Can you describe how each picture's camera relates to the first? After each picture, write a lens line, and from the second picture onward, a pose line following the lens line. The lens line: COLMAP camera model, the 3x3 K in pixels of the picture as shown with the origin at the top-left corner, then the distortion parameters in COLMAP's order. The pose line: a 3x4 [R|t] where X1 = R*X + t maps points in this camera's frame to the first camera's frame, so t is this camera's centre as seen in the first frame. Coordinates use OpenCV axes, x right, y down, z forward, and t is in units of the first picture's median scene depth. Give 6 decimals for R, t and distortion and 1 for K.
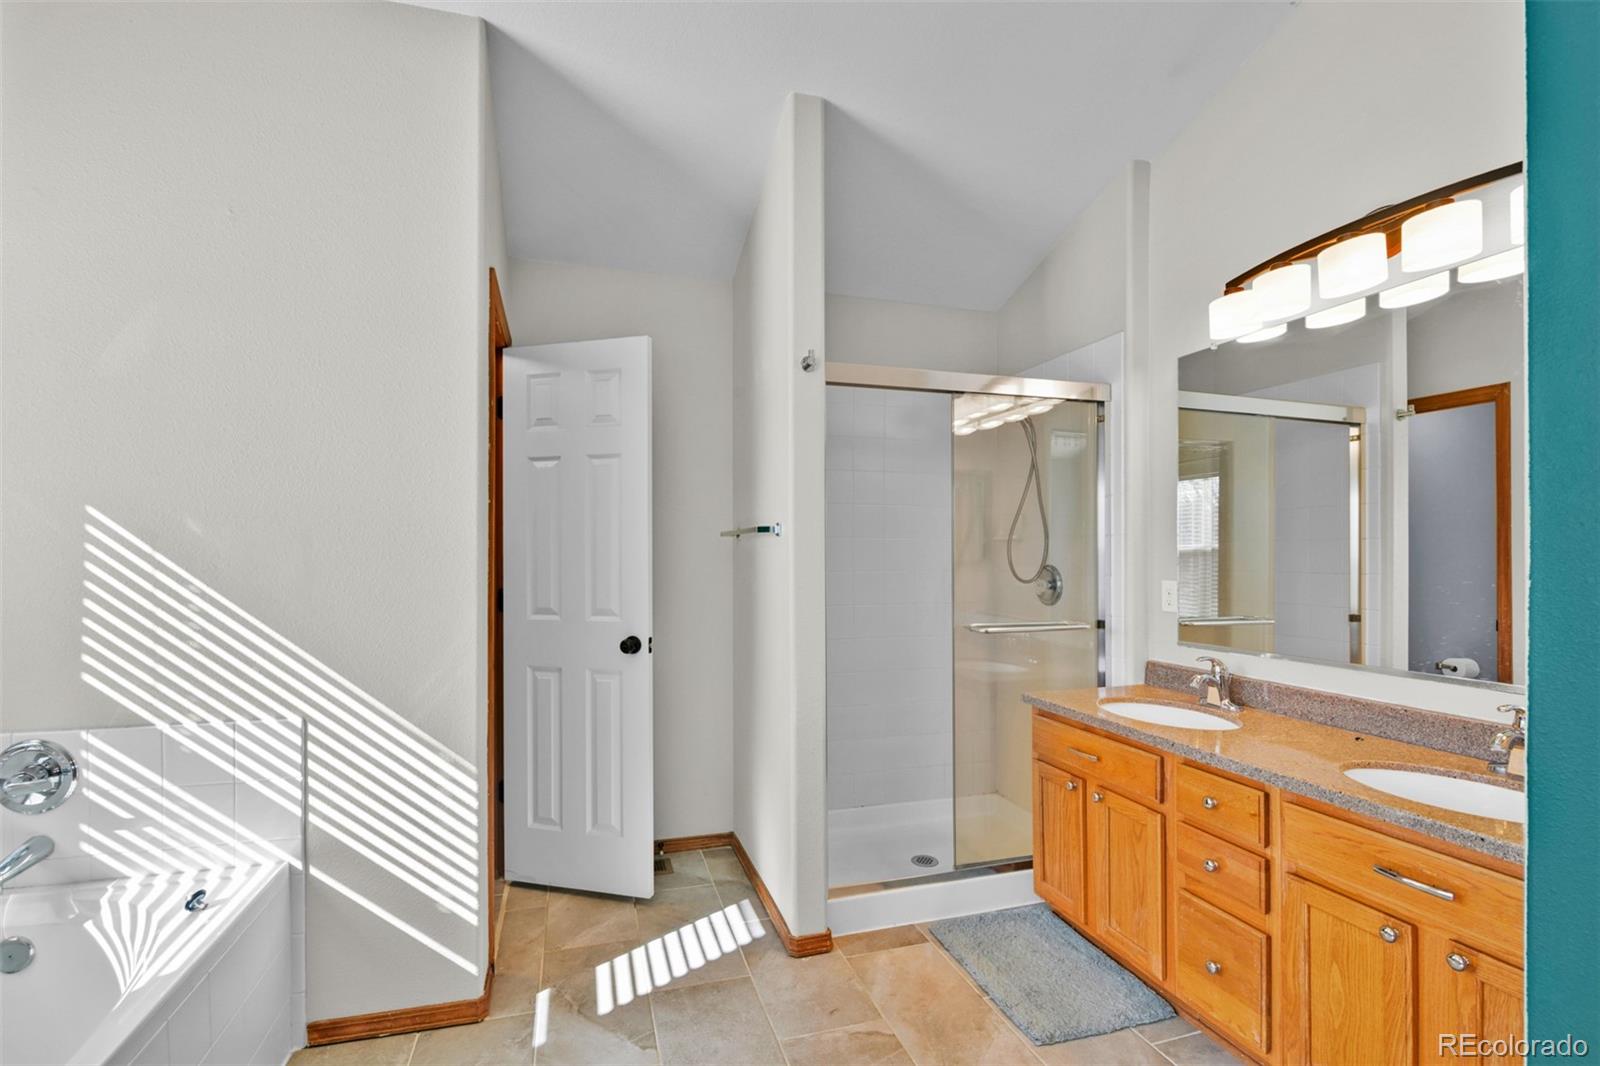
lens RADIAL K [[763.2, 0, 801.0], [0, 763.2, 541.8], [0, 0, 1]] dist [0.001085, -0.013598]
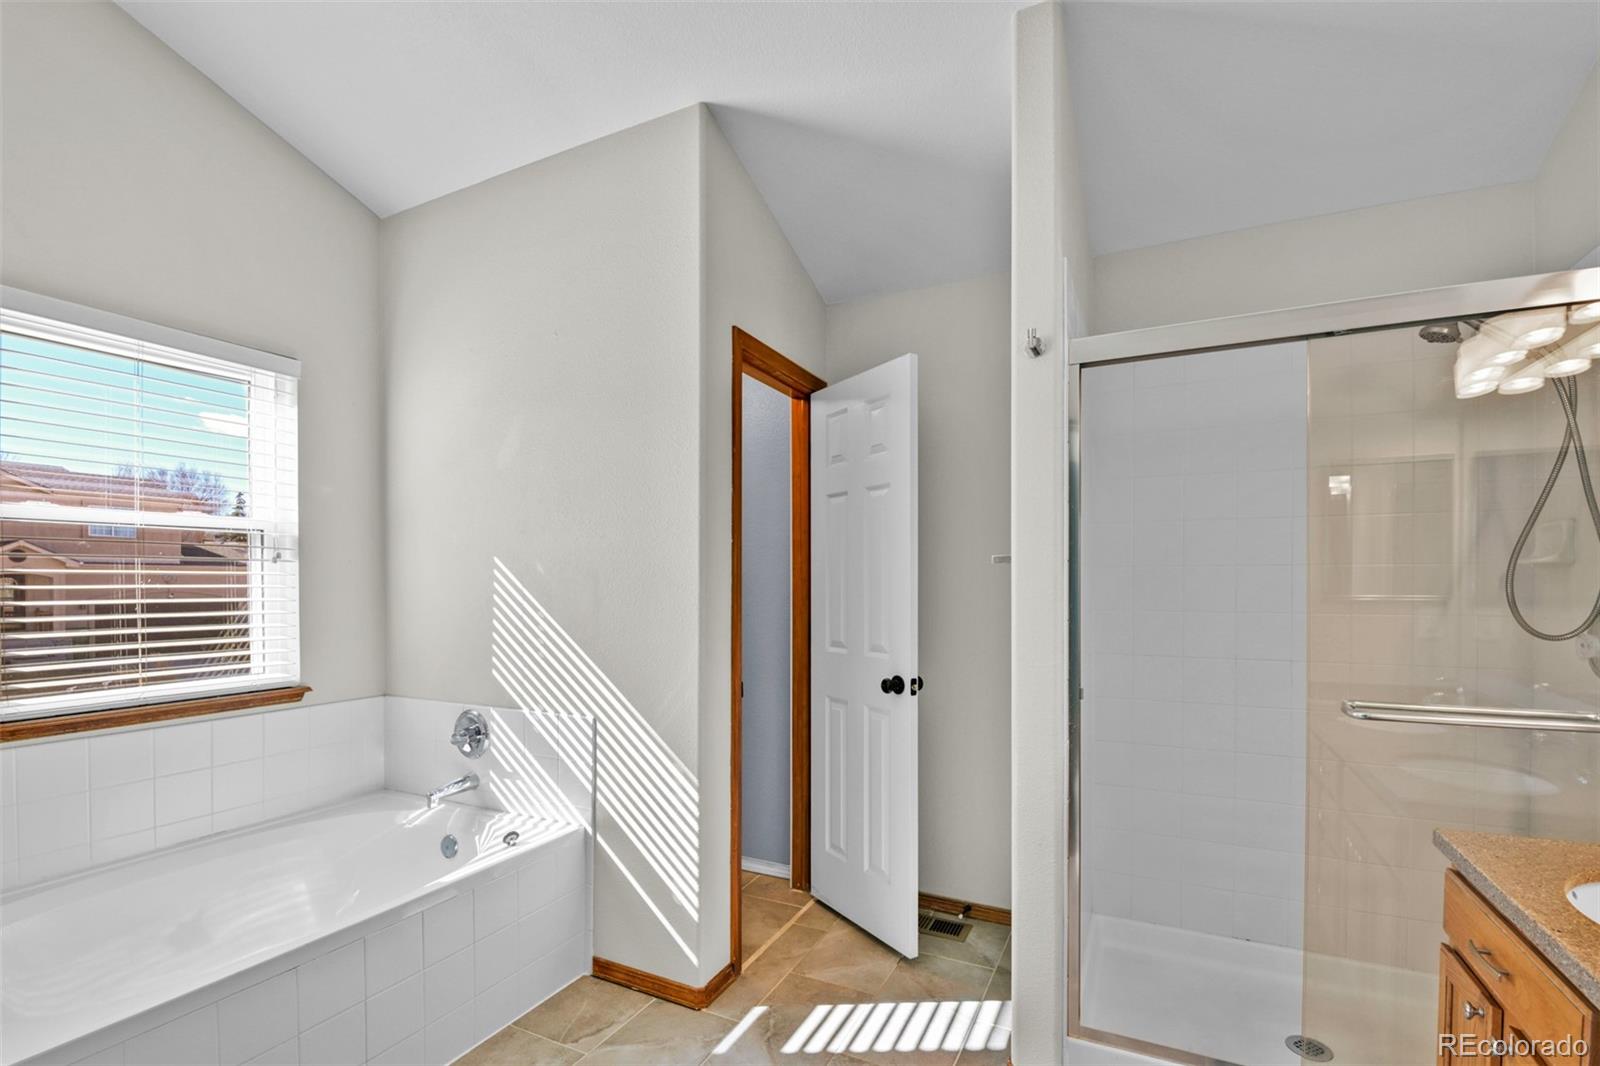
lens RADIAL K [[758.6, 0, 805.7], [0, 758.6, 578.9], [0, 0, 1]] dist [-0.003521, -0.000567]
pose [[0.699624, -0.006917, -0.714478, 0.505127], [0.014070, 0.999893, 0.004097, -0.001879], [0.714373, -0.012919, 0.699646, 0.359765]]
